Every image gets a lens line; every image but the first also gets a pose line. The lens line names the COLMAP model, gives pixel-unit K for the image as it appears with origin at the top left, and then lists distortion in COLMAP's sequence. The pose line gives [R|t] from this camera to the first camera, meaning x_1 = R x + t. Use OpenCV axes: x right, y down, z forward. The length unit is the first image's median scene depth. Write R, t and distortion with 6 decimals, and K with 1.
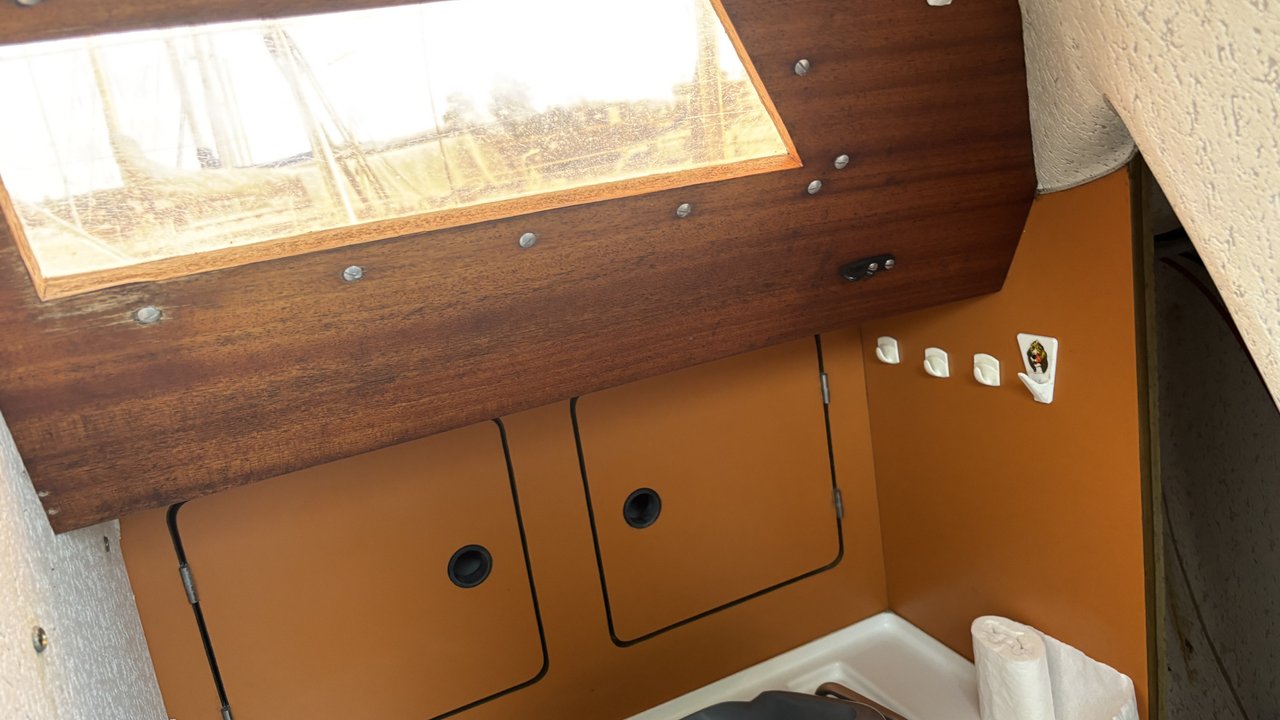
lens RADIAL K [[961.8, 0, 640.0], [0, 961.8, 360.0], [0, 0, 1]] dist [0.048944, -0.070312]
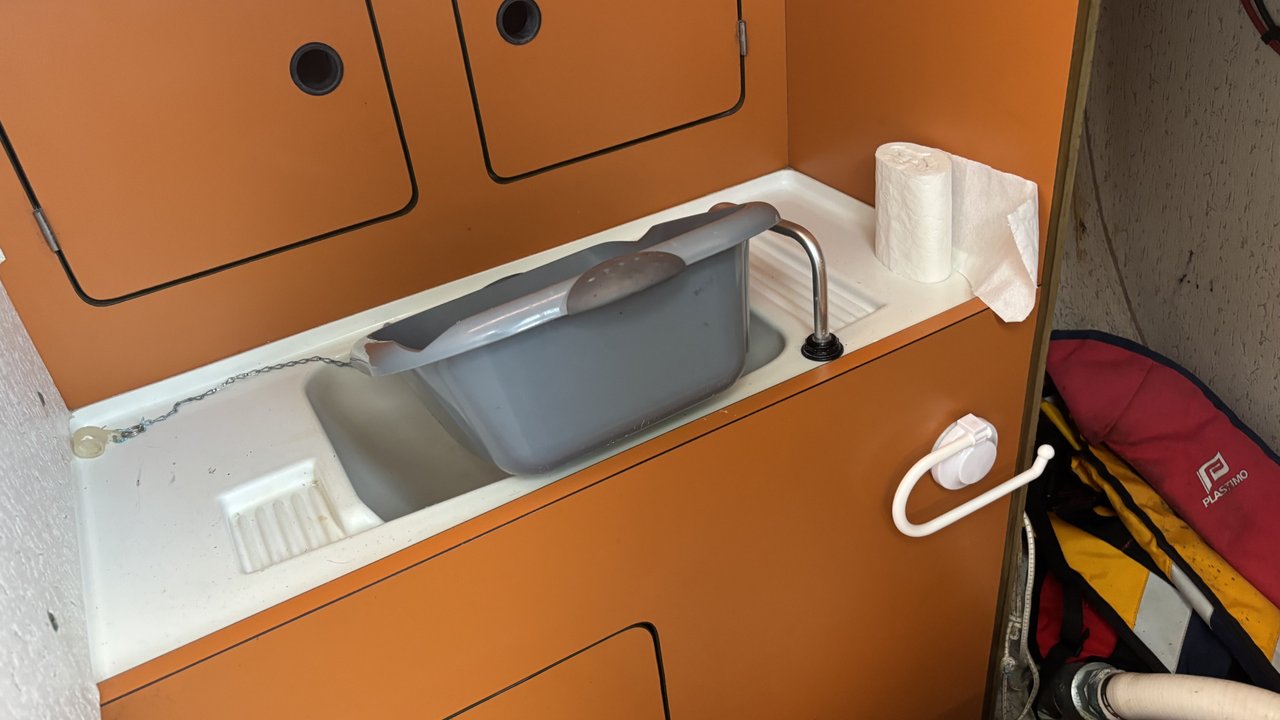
lens RADIAL K [[990.4, 0, 625.4], [0, 990.4, 360.7], [0, 0, 1]] dist [-0.011366, 0.049349]
pose [[0.996319, -0.009302, 0.085215, 0.018586], [-0.017943, 0.949443, 0.313427, 0.161737], [-0.083822, -0.313803, 0.945781, 0.055128]]
